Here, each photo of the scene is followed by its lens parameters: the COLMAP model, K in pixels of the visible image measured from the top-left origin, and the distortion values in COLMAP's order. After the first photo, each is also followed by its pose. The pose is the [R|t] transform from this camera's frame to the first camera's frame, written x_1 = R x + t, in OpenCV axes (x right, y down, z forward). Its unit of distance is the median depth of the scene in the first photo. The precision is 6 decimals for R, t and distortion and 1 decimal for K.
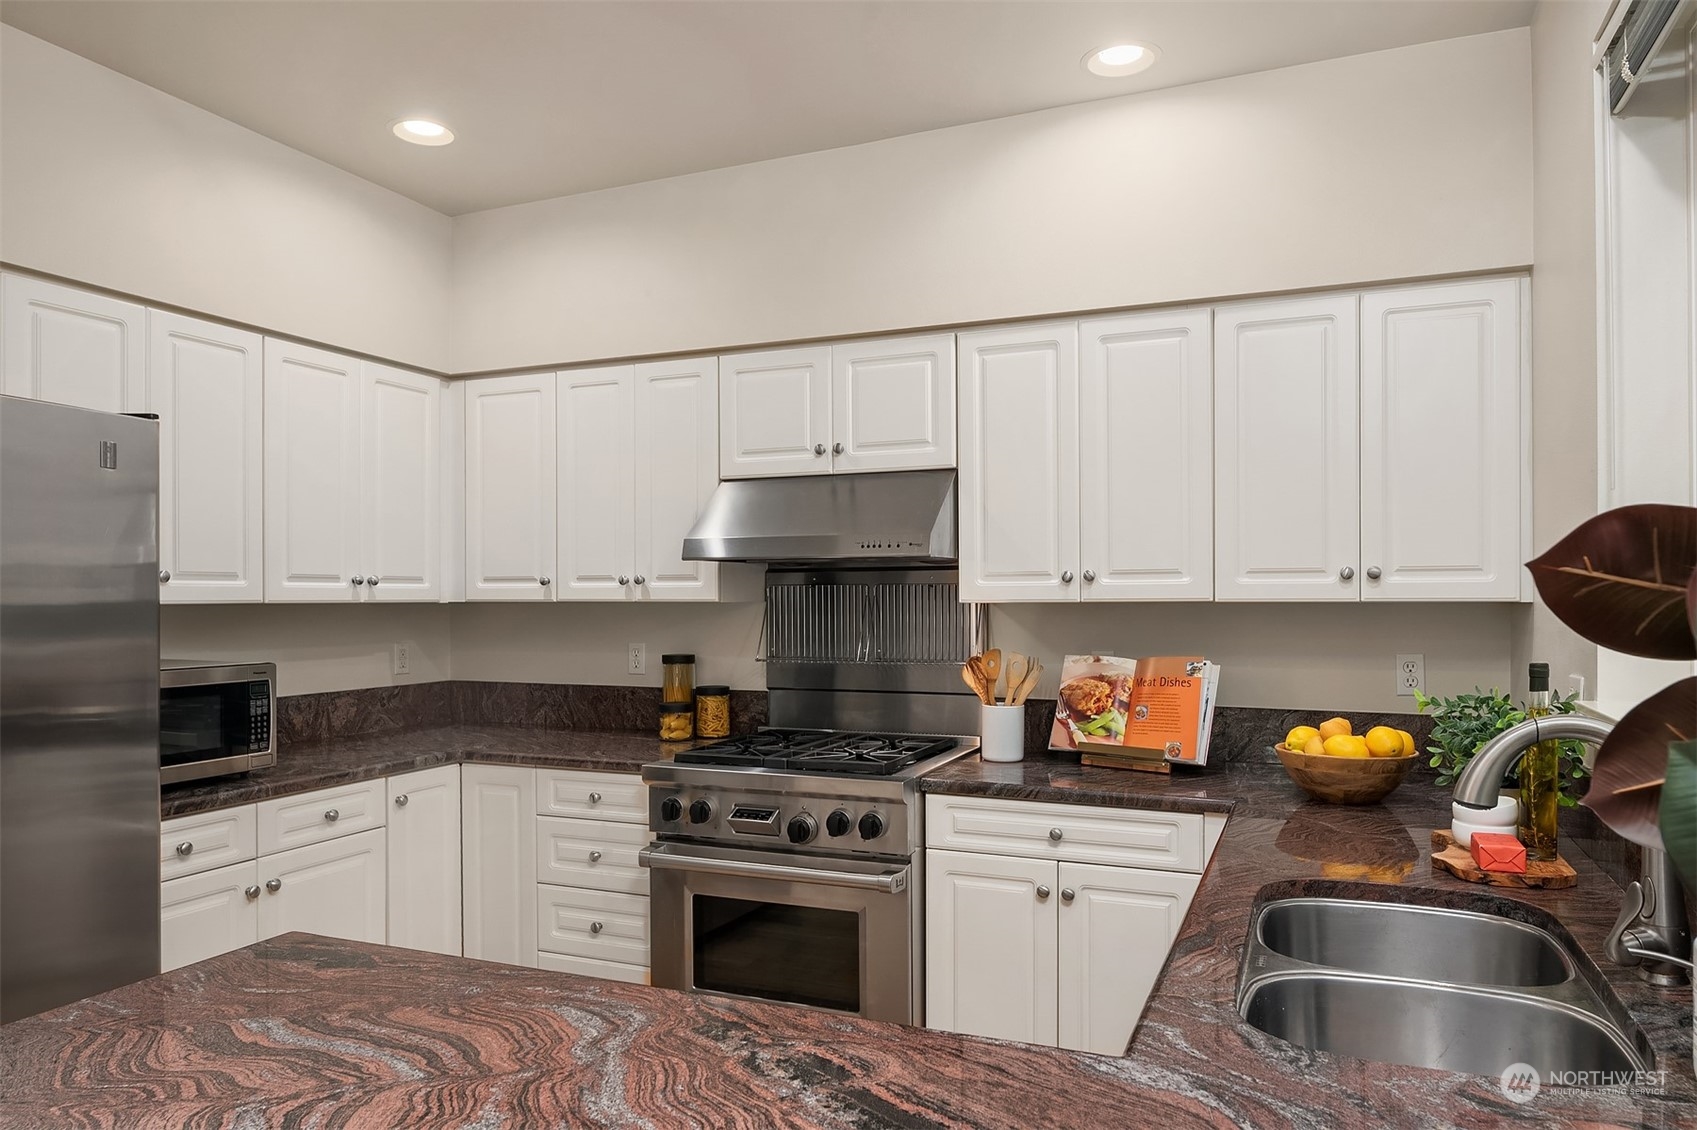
lens RADIAL K [[1124.2, 0, 847.5], [0, 1124.2, 585.7], [0, 0, 1]] dist [0.010532, -0.008355]
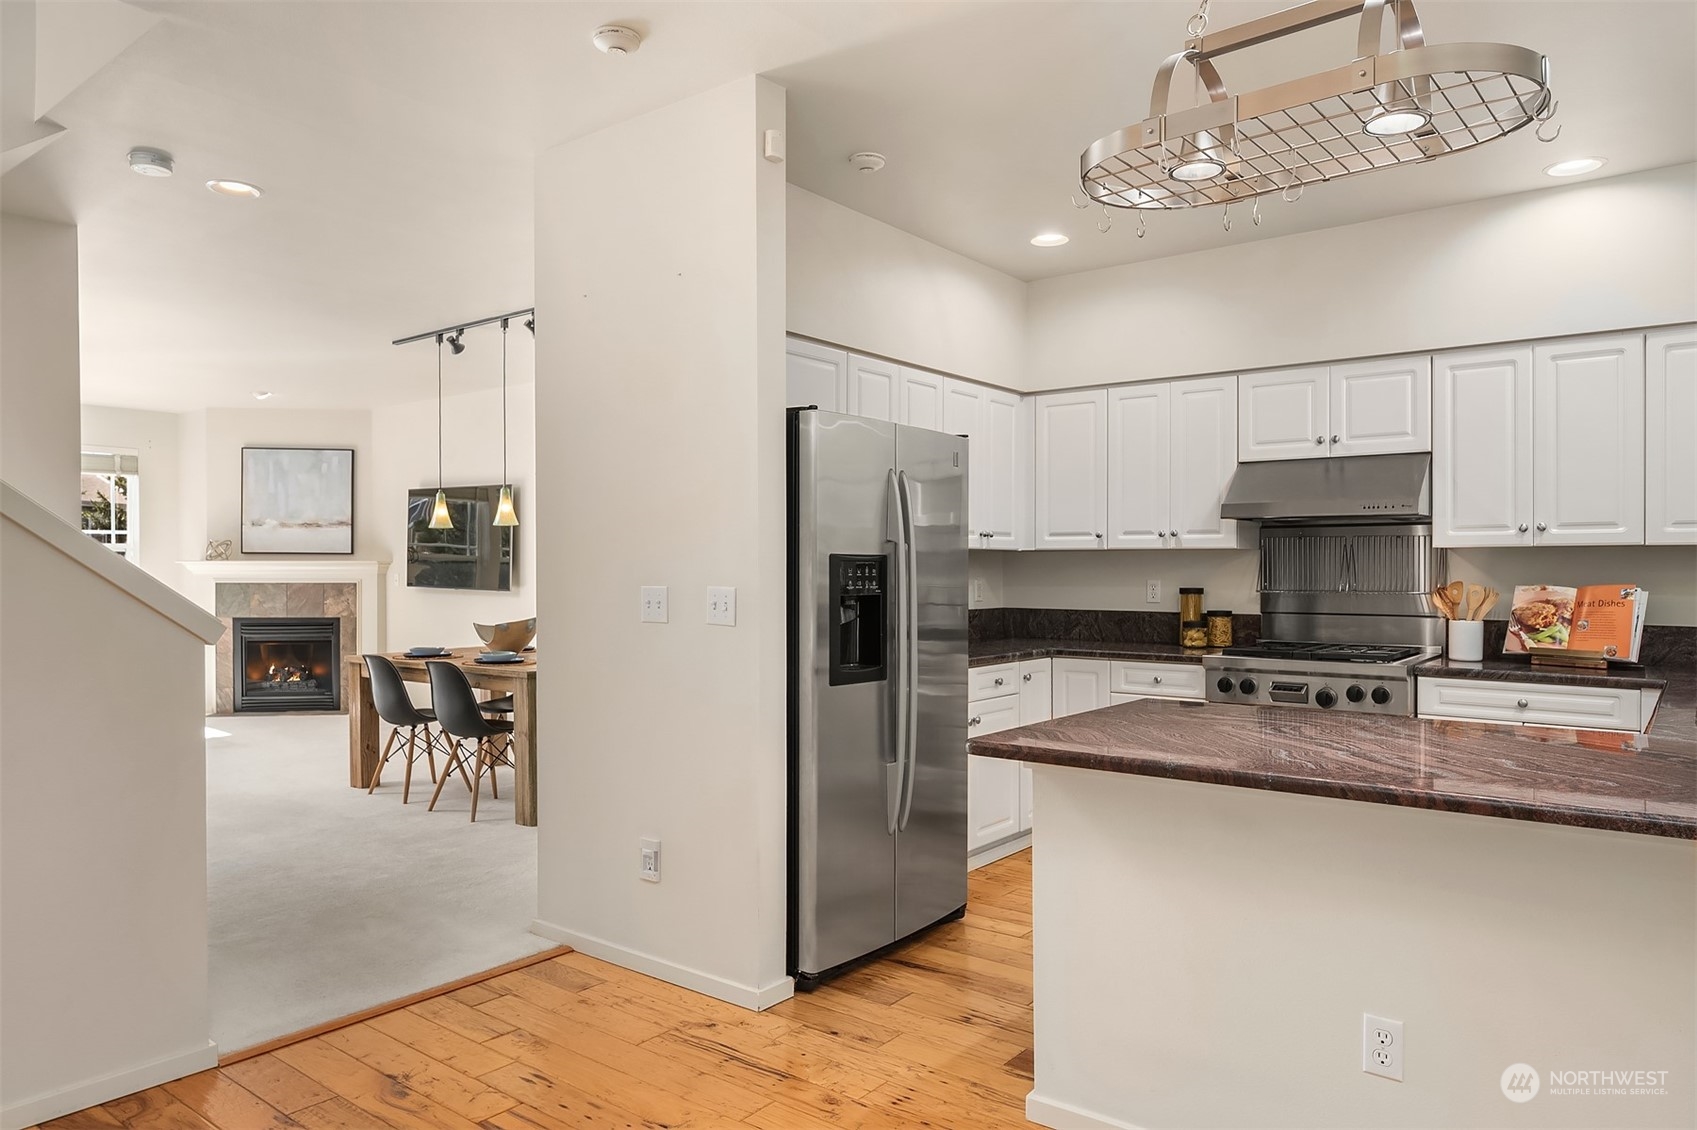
lens RADIAL K [[1124.2, 0, 848.9], [0, 1124.2, 559.5], [0, 0, 1]] dist [0.010532, -0.008355]
pose [[0.968953, 0.003080, -0.247225, -0.261999], [-0.002525, 0.999994, 0.002562, 0.028600], [0.247231, -0.001858, 0.968955, -0.550754]]
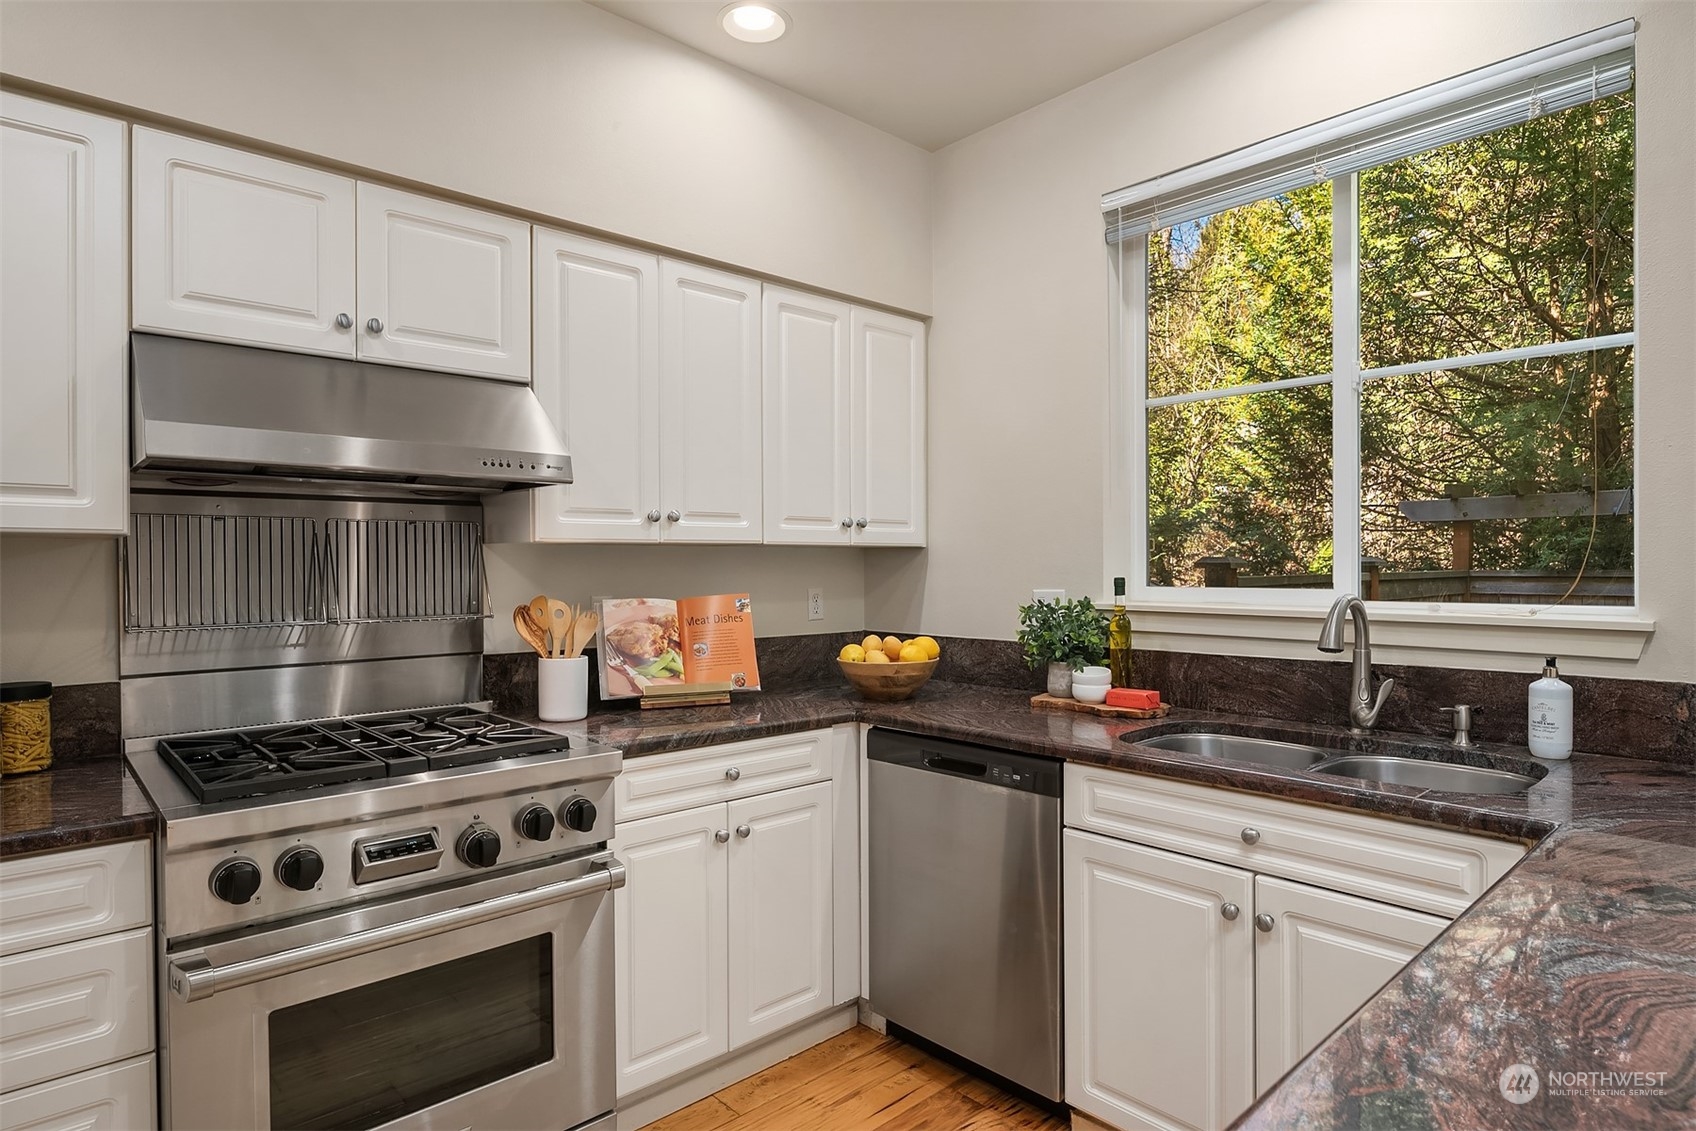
lens RADIAL K [[927.4, 0, 858.4], [0, 927.4, 568.9], [0, 0, 1]] dist [-0.006931, -0.003334]
pose [[0.415327, -0.001441, 0.909671, -0.440842], [-0.001440, 0.999996, 0.002242, 0.034145], [-0.909671, -0.002242, 0.415323, 0.488423]]
